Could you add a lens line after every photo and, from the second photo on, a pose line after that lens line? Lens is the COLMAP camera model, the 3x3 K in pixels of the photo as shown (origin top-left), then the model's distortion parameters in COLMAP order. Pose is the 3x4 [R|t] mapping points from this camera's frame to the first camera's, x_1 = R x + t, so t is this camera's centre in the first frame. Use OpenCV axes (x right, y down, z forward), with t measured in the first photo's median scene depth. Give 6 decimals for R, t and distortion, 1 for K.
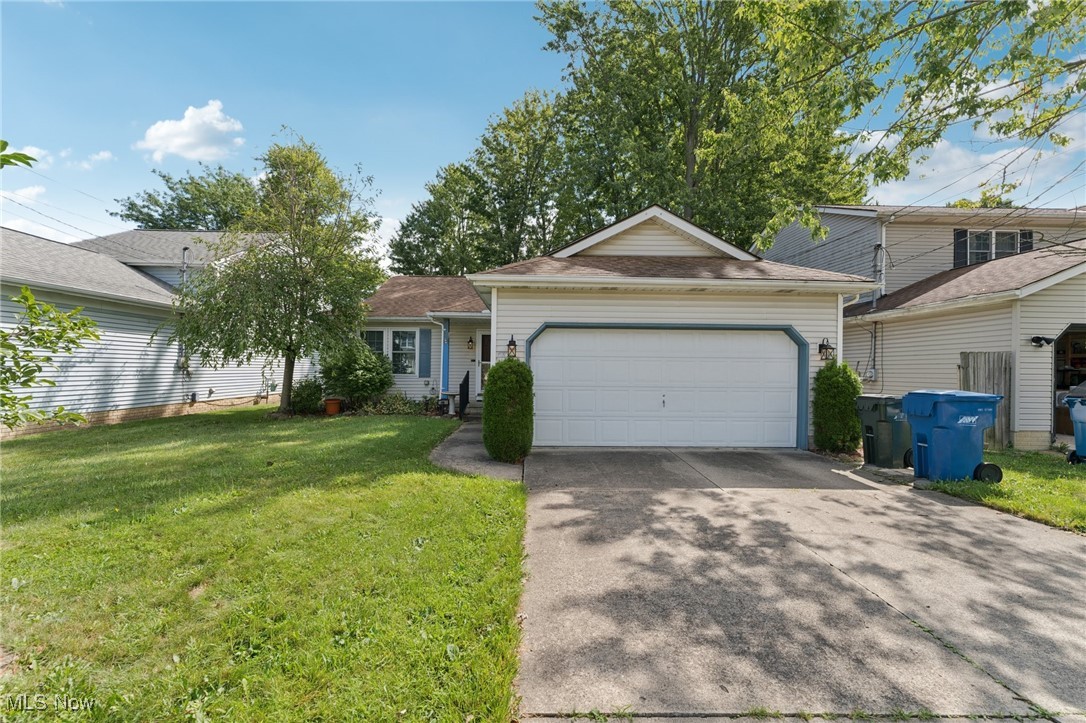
lens RADIAL K [[425.5, 0, 536.1], [0, 425.5, 361.2], [0, 0, 1]] dist [-0.003278, -0.000132]
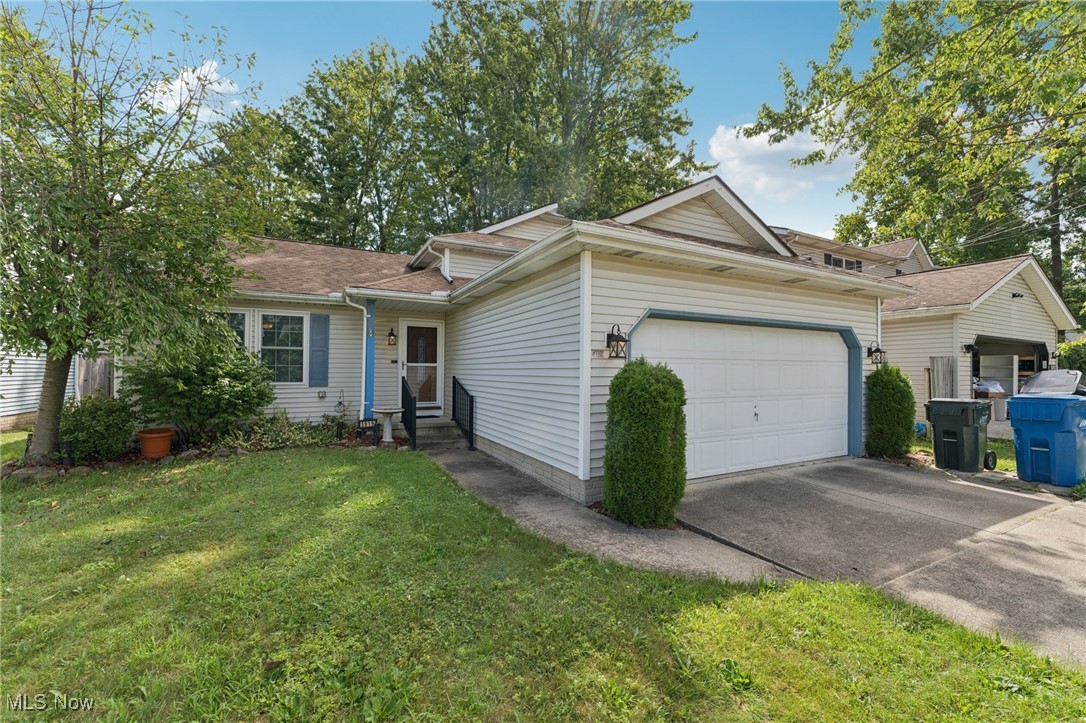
lens RADIAL K [[425.5, 0, 536.1], [0, 425.5, 361.2], [0, 0, 1]] dist [-0.003278, -0.000132]
pose [[0.900759, 0.003809, 0.434302, -0.284226], [-0.003927, 0.999992, -0.000625, -0.003207], [-0.434301, -0.001142, 0.900767, 0.292338]]
